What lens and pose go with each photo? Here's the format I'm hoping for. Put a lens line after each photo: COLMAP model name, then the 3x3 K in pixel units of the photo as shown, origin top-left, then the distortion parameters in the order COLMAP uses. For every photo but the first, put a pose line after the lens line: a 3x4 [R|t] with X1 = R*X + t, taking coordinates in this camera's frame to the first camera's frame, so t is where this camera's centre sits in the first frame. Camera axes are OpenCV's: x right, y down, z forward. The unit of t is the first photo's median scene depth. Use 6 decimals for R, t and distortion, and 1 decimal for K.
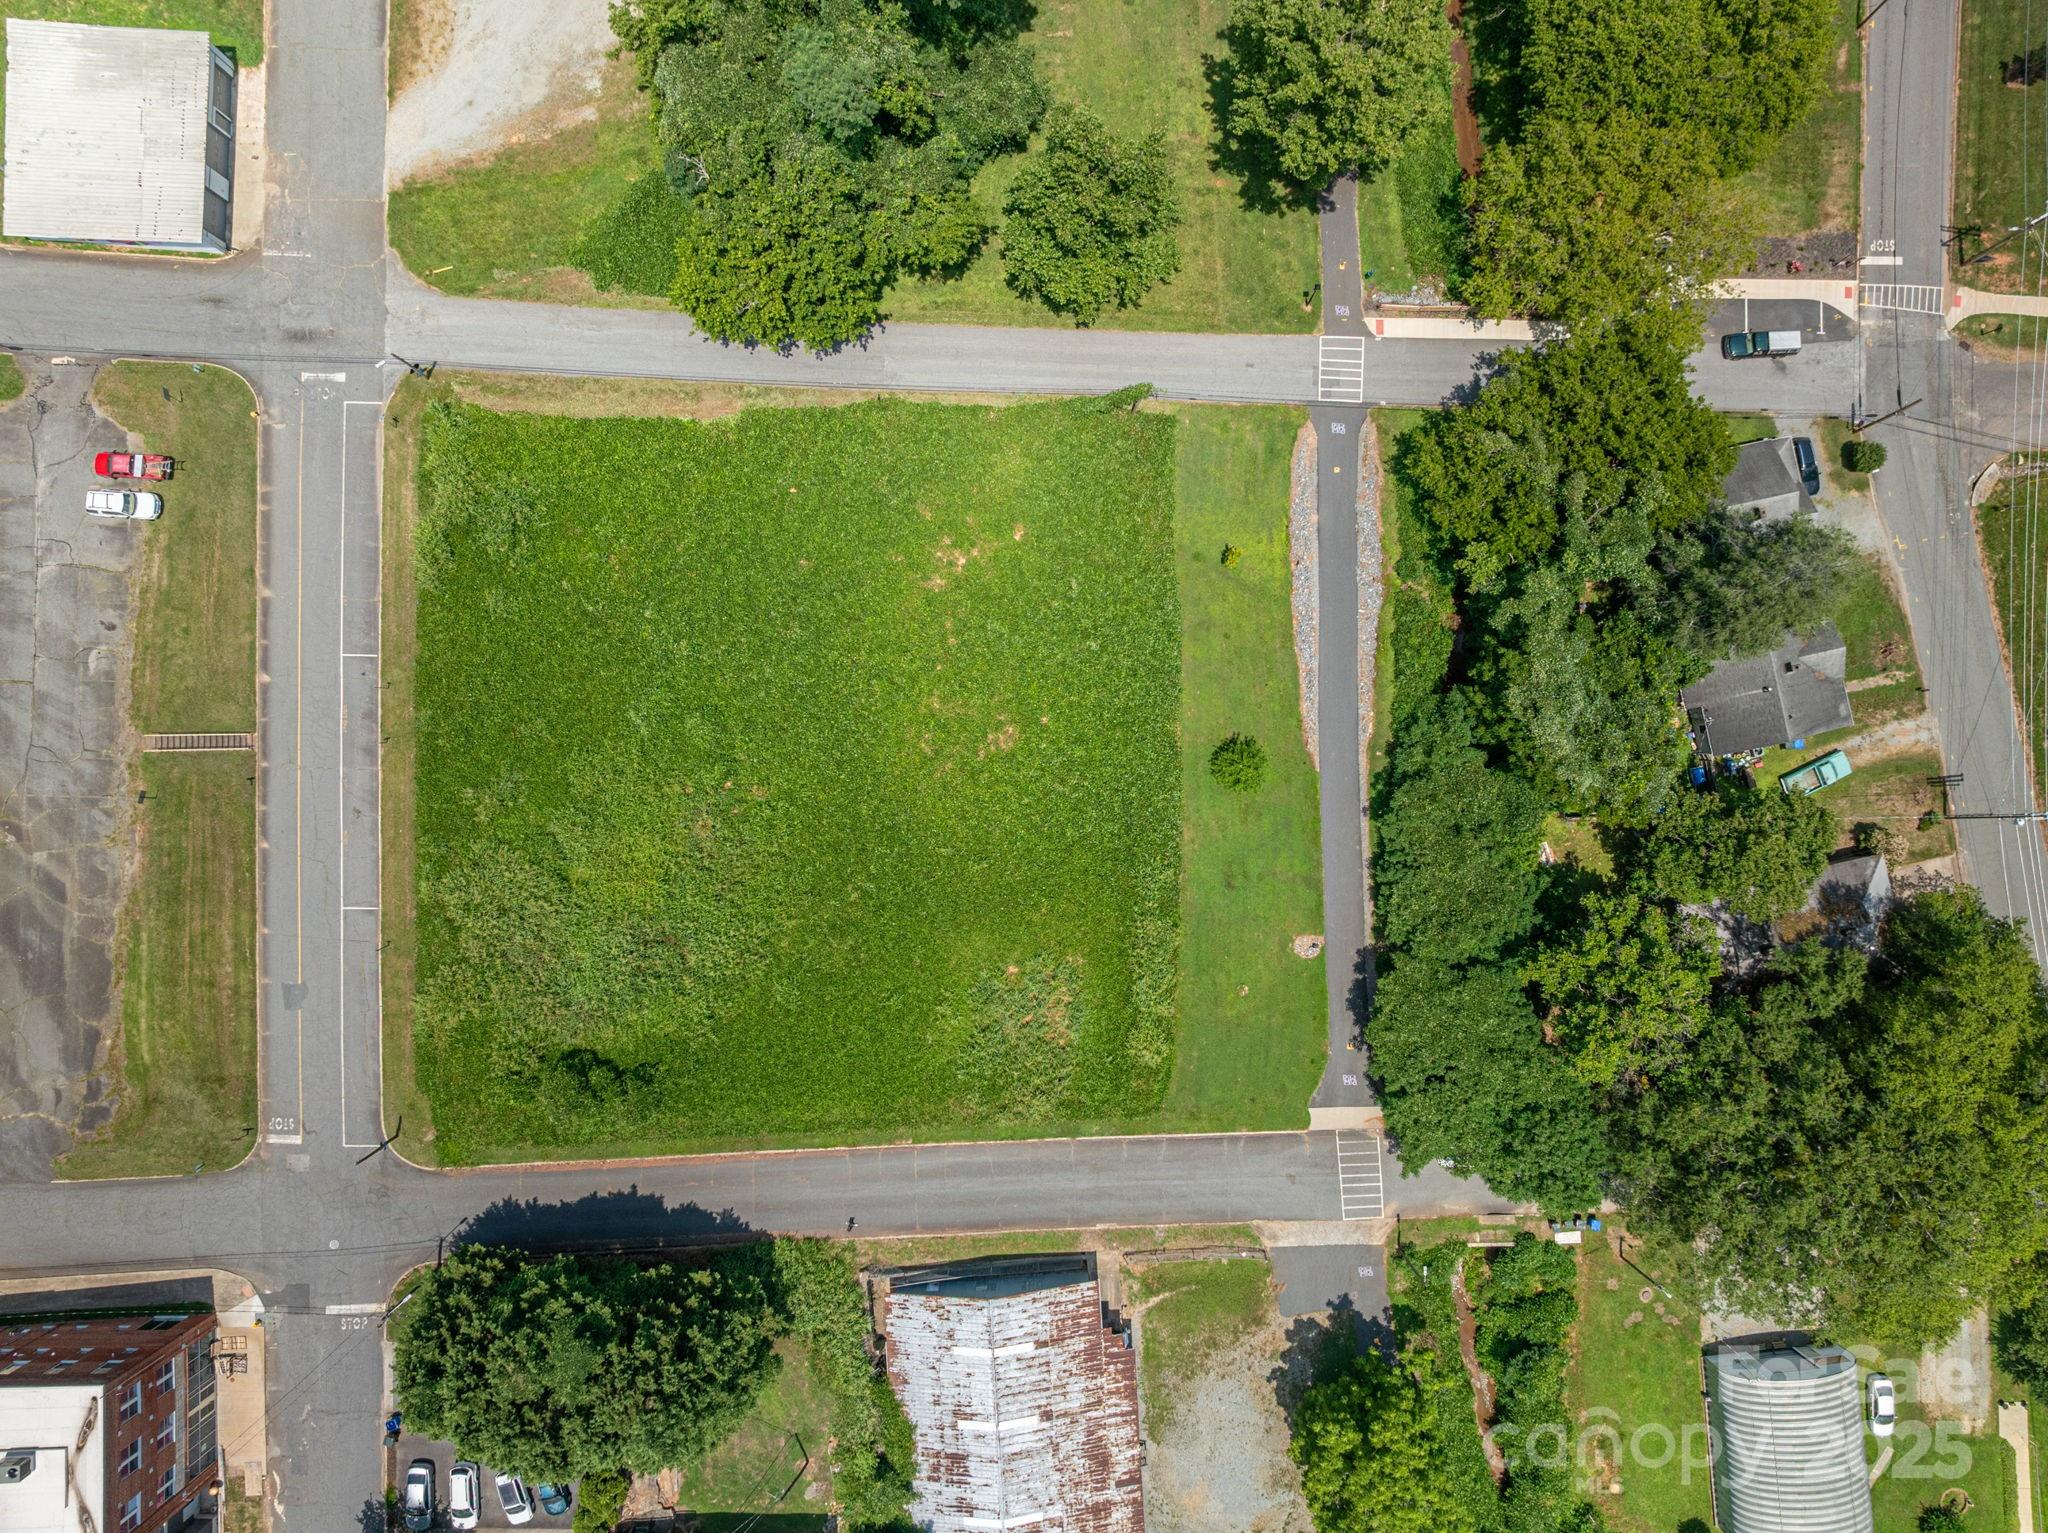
lens RADIAL K [[1427.6, 0, 1038.9], [0, 1427.6, 753.9], [0, 0, 1]] dist [-0.046403, 0.018417]
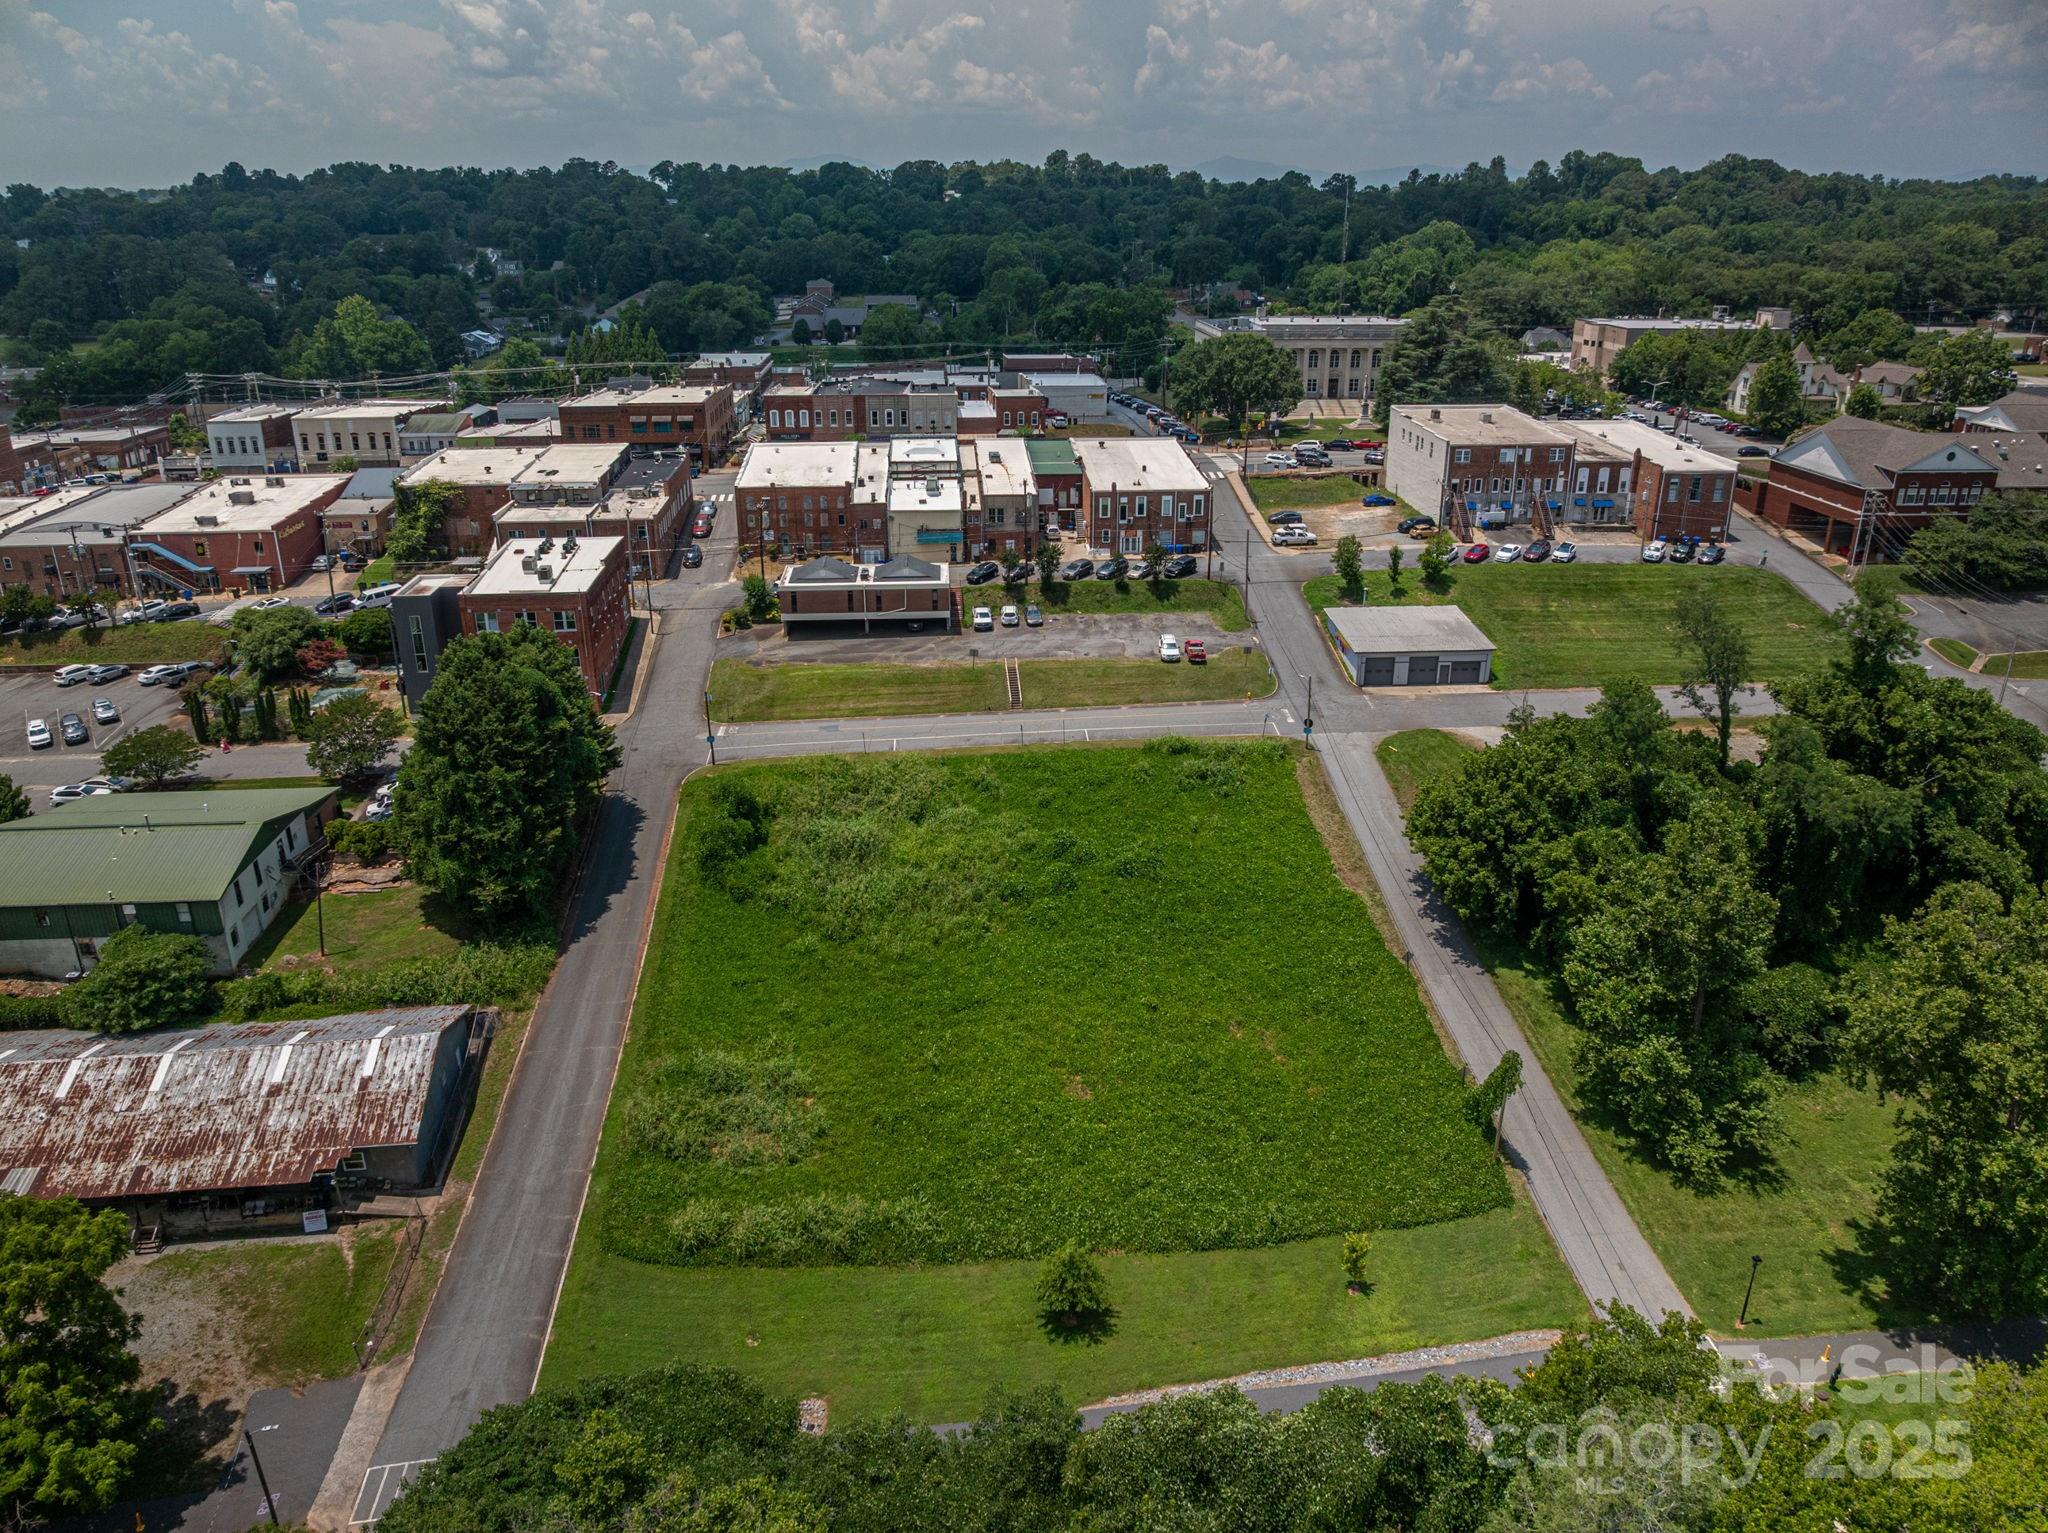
lens RADIAL K [[1427.6, 0, 1033.3], [0, 1427.6, 753.5], [0, 0, 1]] dist [-0.046403, 0.018417]
pose [[0.078984, 0.363569, -0.928213, 0.730398], [-0.996790, 0.041043, -0.068744, 0.069608], [0.013104, 0.930663, 0.365644, 0.509373]]
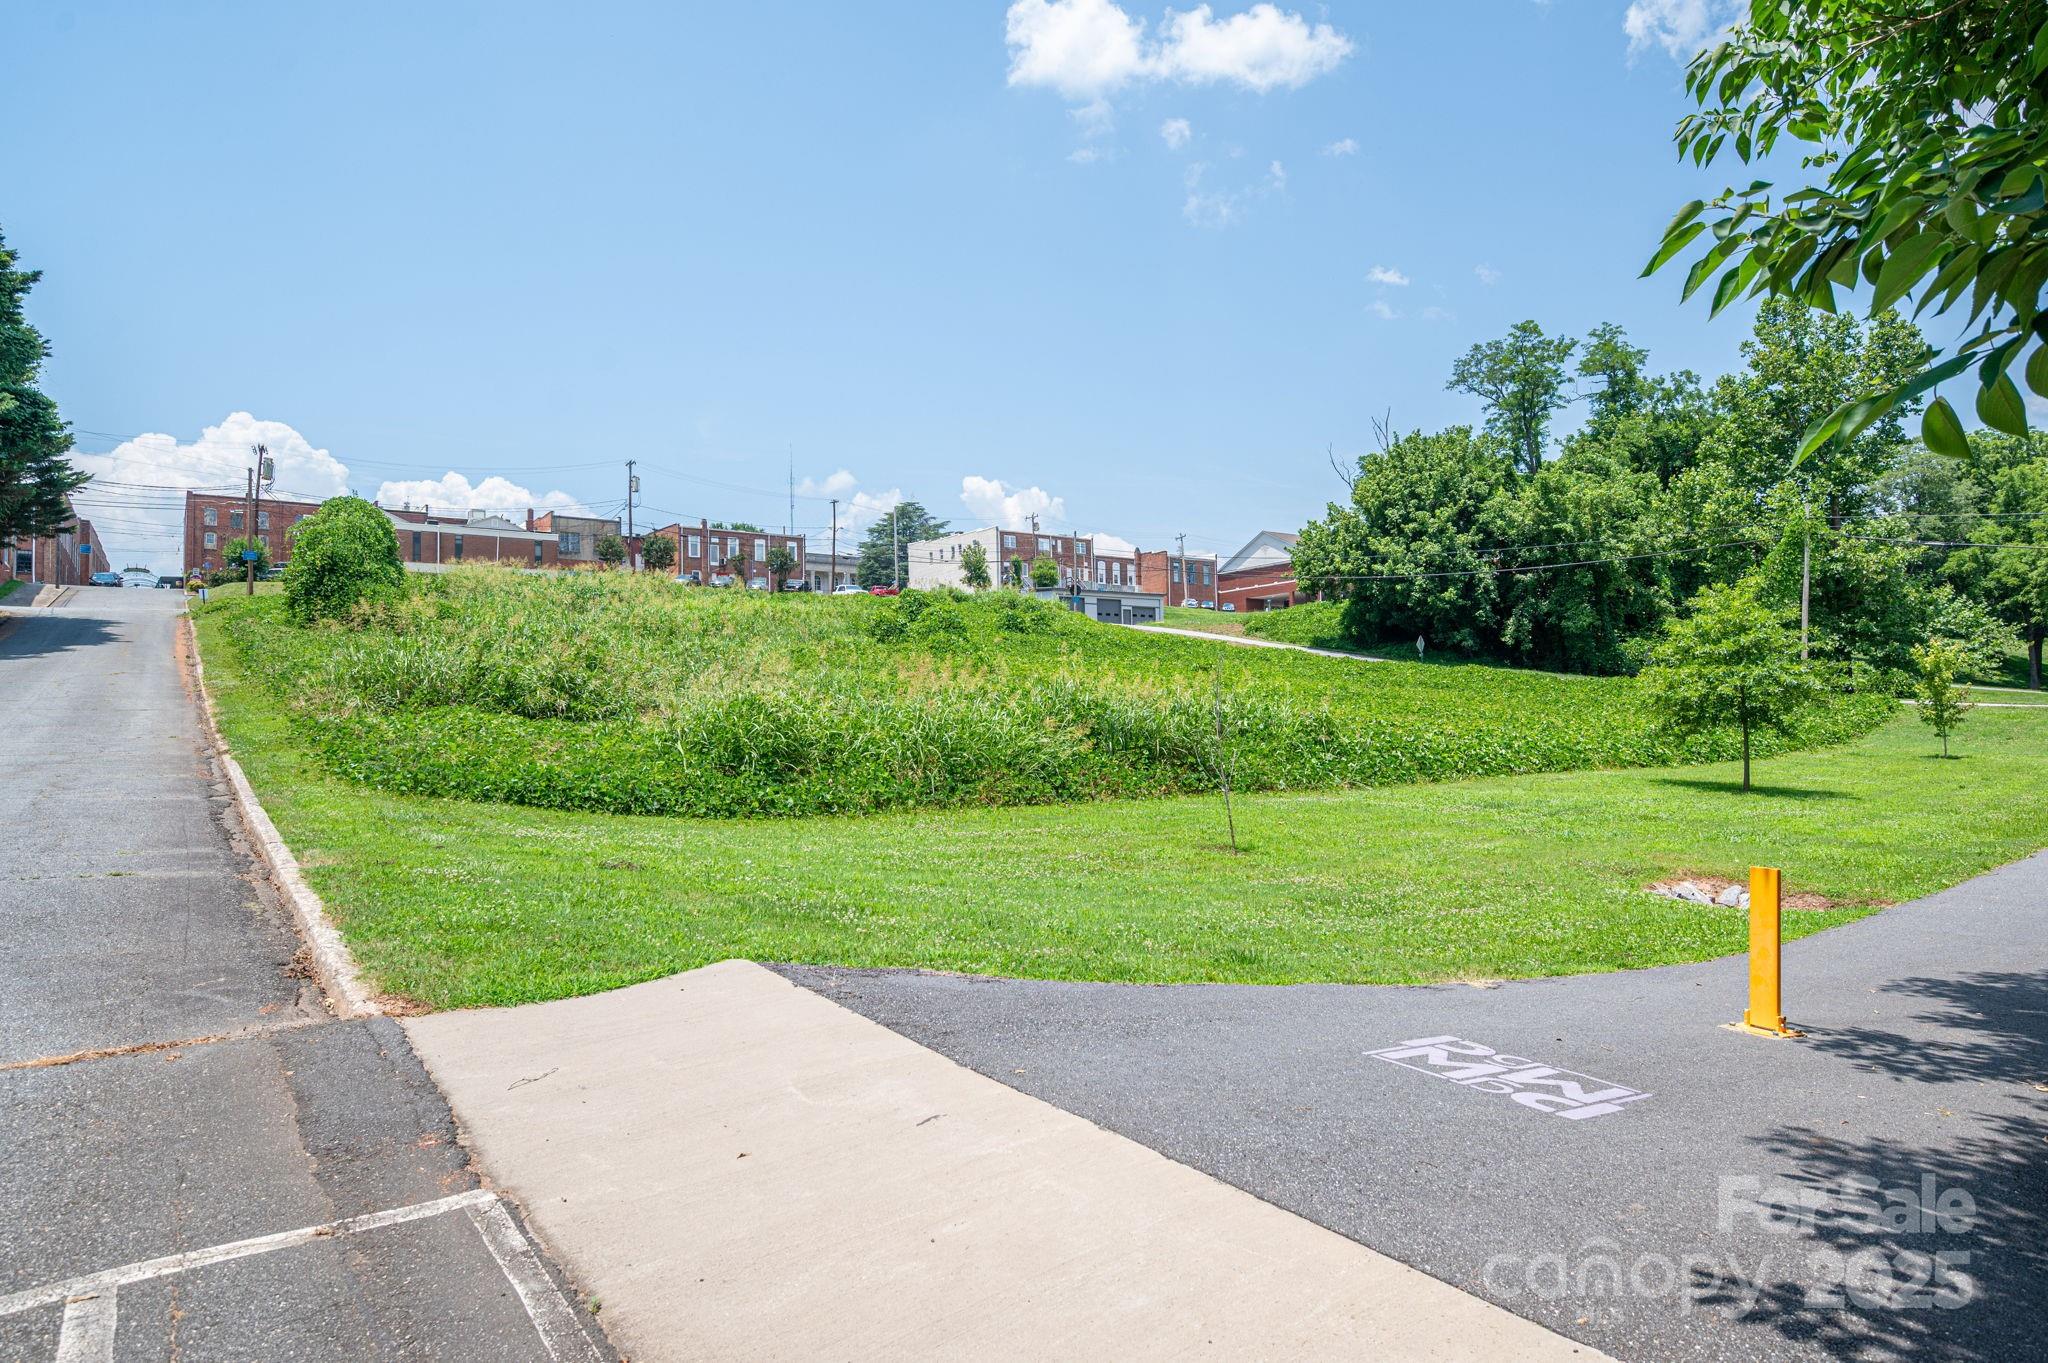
lens RADIAL K [[1134.5, 0, 1024.9], [0, 1134.5, 694.7], [0, 0, 1]] dist [0.000577, 0.002135]
pose [[0.588310, -0.030060, -0.808077, 0.257681], [-0.808155, 0.012603, -0.588835, 0.285188], [0.027885, 0.999469, -0.016879, 1.037599]]
